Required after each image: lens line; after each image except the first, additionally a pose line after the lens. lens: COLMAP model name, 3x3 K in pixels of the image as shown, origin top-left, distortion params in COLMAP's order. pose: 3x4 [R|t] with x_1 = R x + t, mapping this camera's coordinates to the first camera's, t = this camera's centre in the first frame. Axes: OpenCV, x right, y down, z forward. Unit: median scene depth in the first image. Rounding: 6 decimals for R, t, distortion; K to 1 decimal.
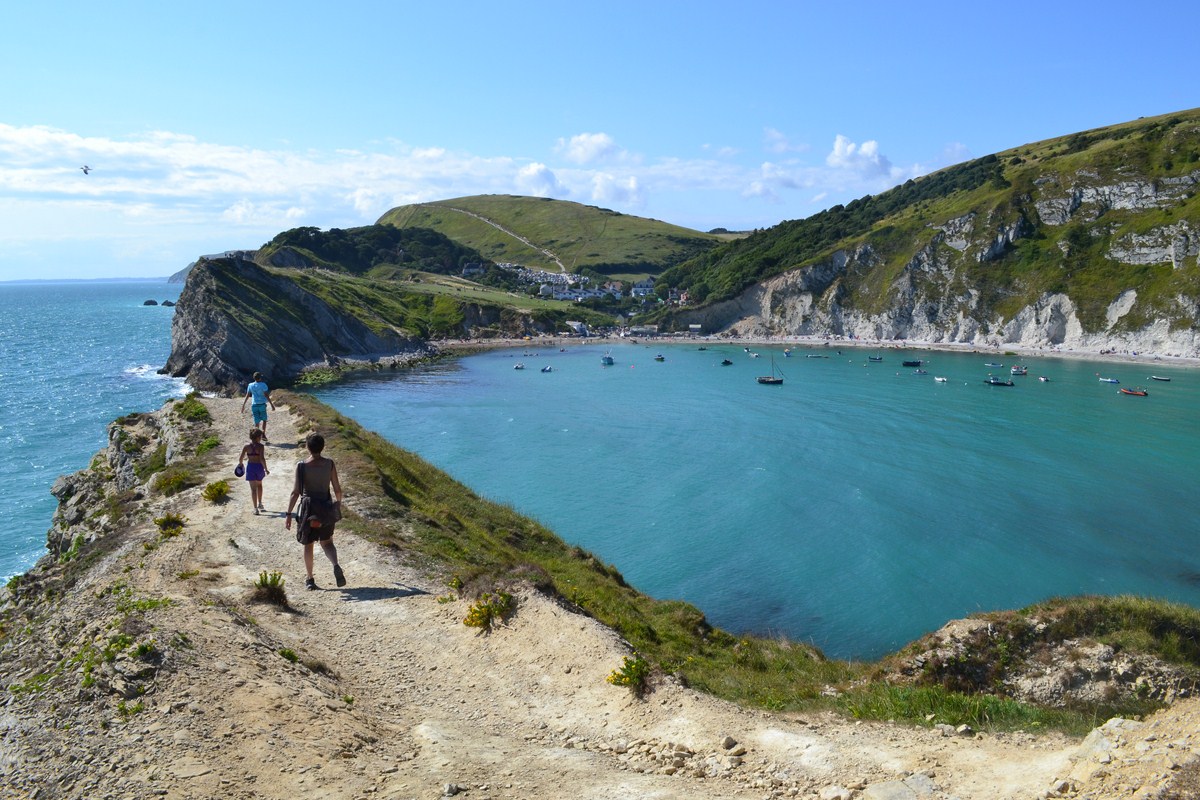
lens RADIAL K [[936.9, 0, 601.2], [0, 936.9, 397.4], [0, 0, 1]] dist [-0.001462, -0.000008]
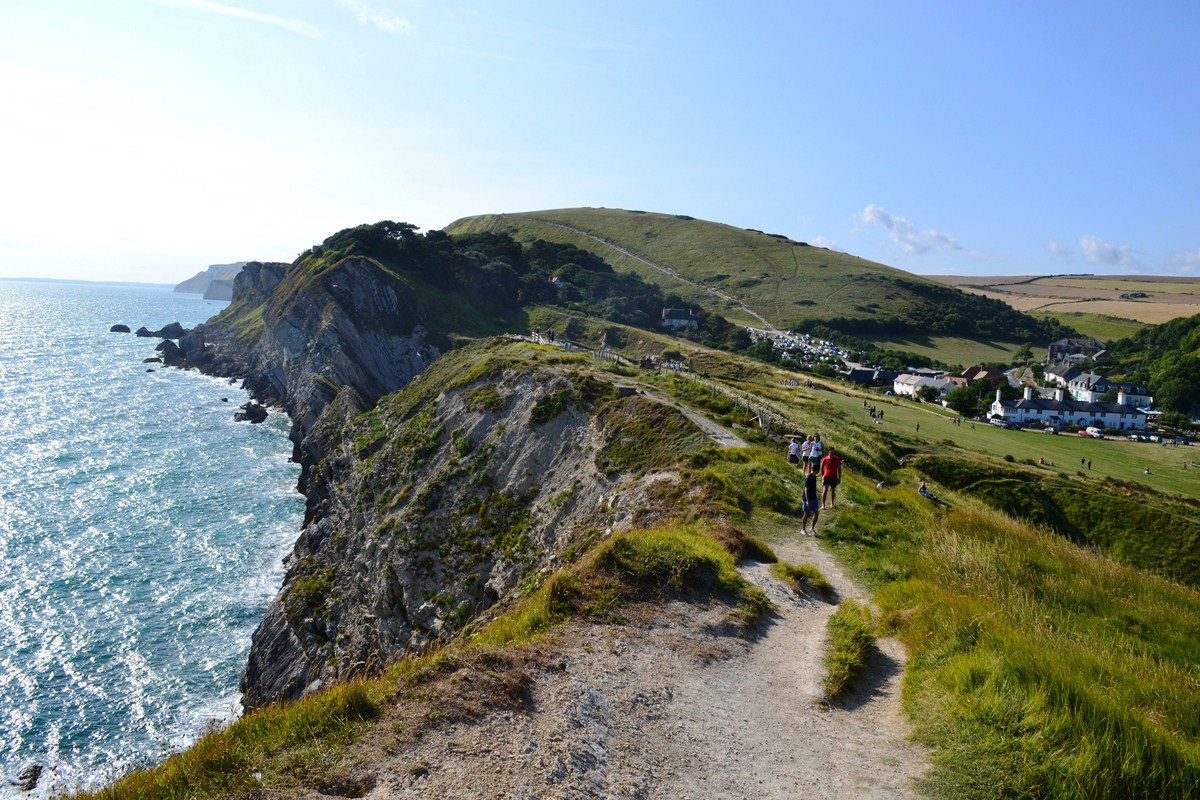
lens RADIAL K [[936.9, 0, 598.6], [0, 936.9, 401.9], [0, 0, 1]] dist [-0.001462, -0.000008]
pose [[0.997810, 0.065716, -0.007529, -0.130054], [-0.065915, 0.997366, -0.030285, -0.051324], [0.005518, 0.030715, 0.999513, 0.332923]]
